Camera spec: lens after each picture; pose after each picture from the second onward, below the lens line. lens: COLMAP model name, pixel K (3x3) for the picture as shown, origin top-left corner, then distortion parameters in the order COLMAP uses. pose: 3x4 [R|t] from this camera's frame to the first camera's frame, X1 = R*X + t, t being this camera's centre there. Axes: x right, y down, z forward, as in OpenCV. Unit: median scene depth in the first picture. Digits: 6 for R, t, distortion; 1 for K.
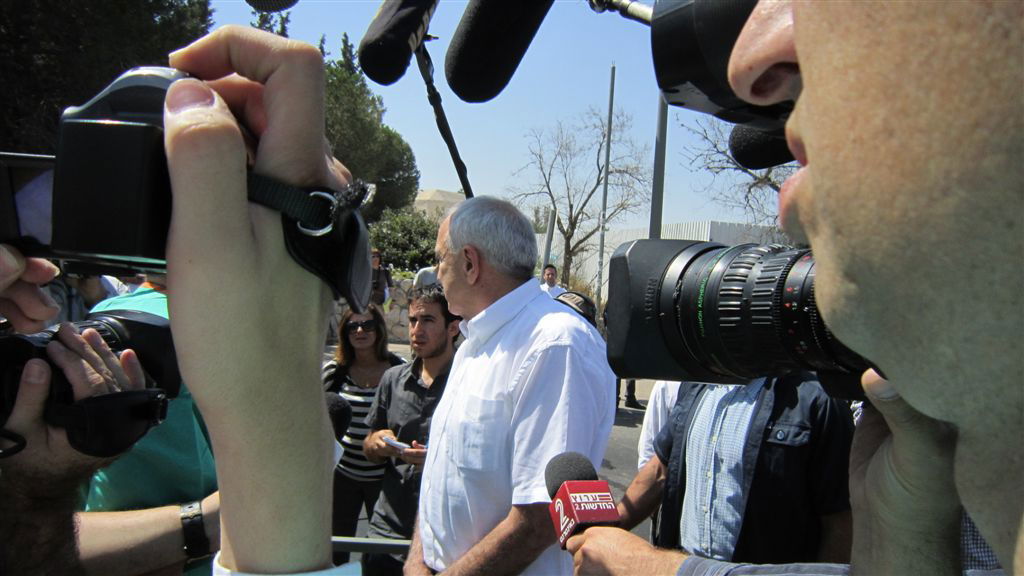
lens RADIAL K [[746.5, 0, 512.4], [0, 746.5, 274.4], [0, 0, 1]] dist [-0.030763, -0.000789]
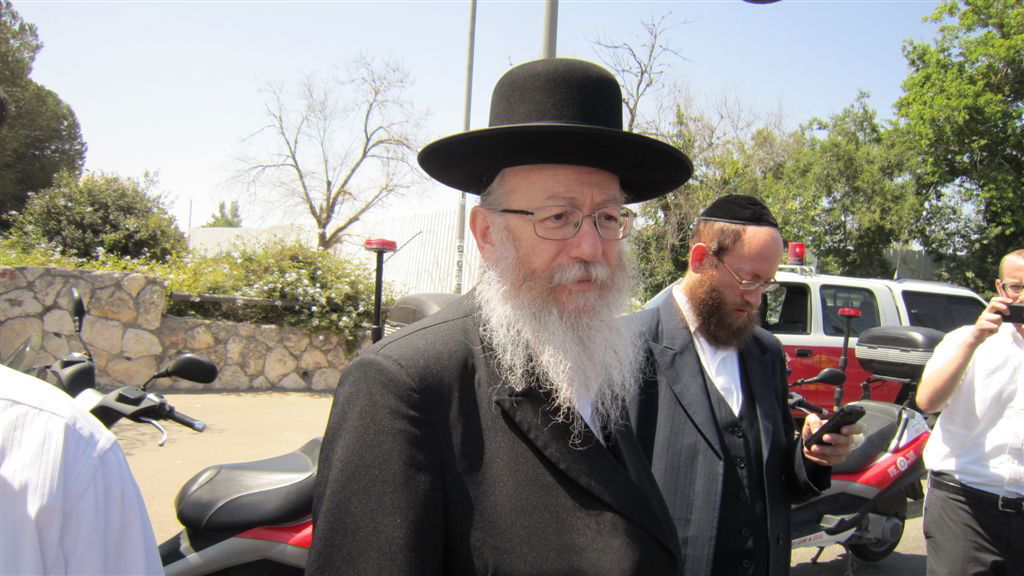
lens RADIAL K [[772.1, 0, 512.0], [0, 772.1, 288.0], [0, 0, 1]] dist [-0.001793, 0.003749]
pose [[0.924408, -0.009827, 0.381279, -0.052027], [0.003149, 0.999831, 0.018135, 0.003609], [-0.381392, -0.015563, 0.924282, 0.183687]]
